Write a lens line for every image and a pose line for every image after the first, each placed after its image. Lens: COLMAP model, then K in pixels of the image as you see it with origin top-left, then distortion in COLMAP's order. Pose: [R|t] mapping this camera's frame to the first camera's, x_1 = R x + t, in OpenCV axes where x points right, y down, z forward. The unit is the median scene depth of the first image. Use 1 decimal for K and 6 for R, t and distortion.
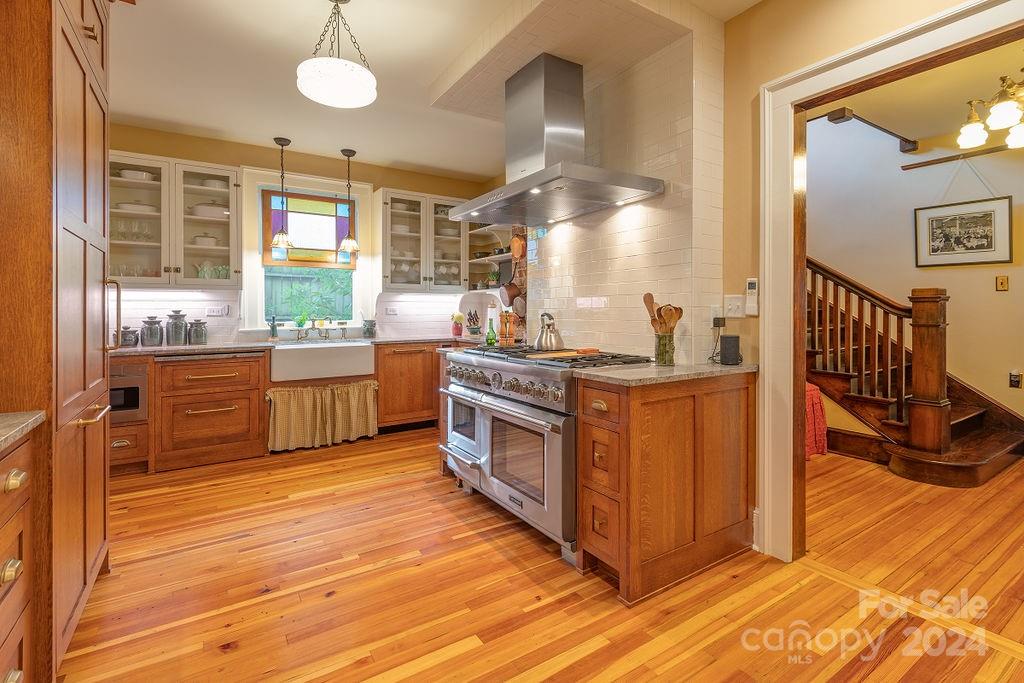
lens RADIAL K [[478.6, 0, 511.3], [0, 478.6, 308.6], [0, 0, 1]] dist [0.000666, -0.000767]
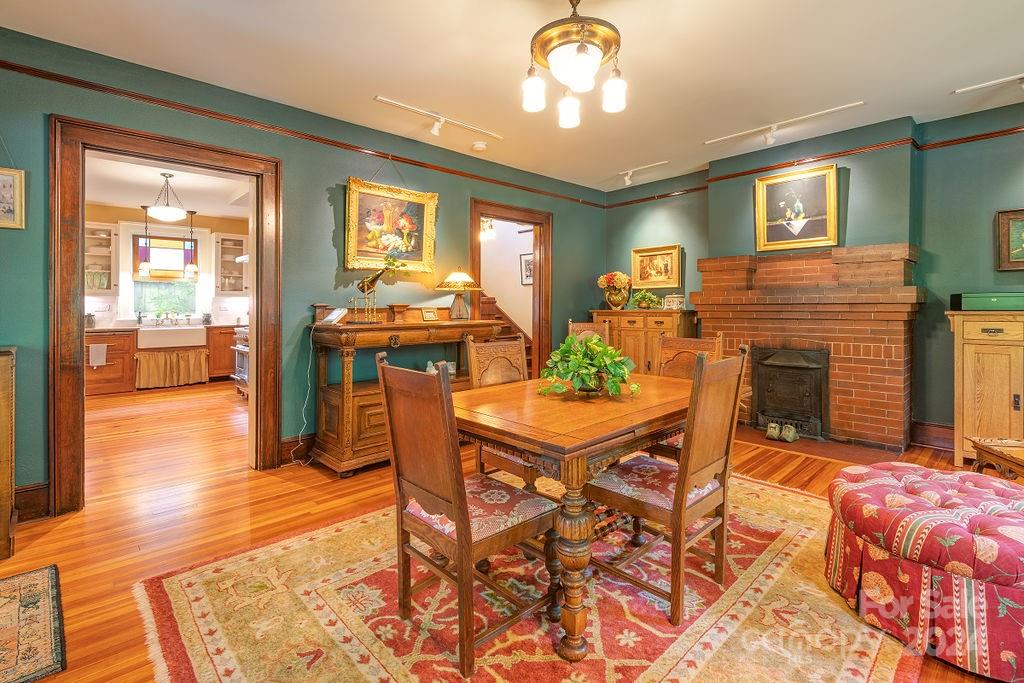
lens RADIAL K [[479.0, 0, 507.6], [0, 479.0, 302.0], [0, 0, 1]] dist [-0.003336, -0.000759]
pose [[0.983067, 0.001742, 0.183240, 0.497531], [-0.000489, 0.999976, -0.006882, -0.005858], [-0.183247, 0.006676, 0.983044, -0.947150]]
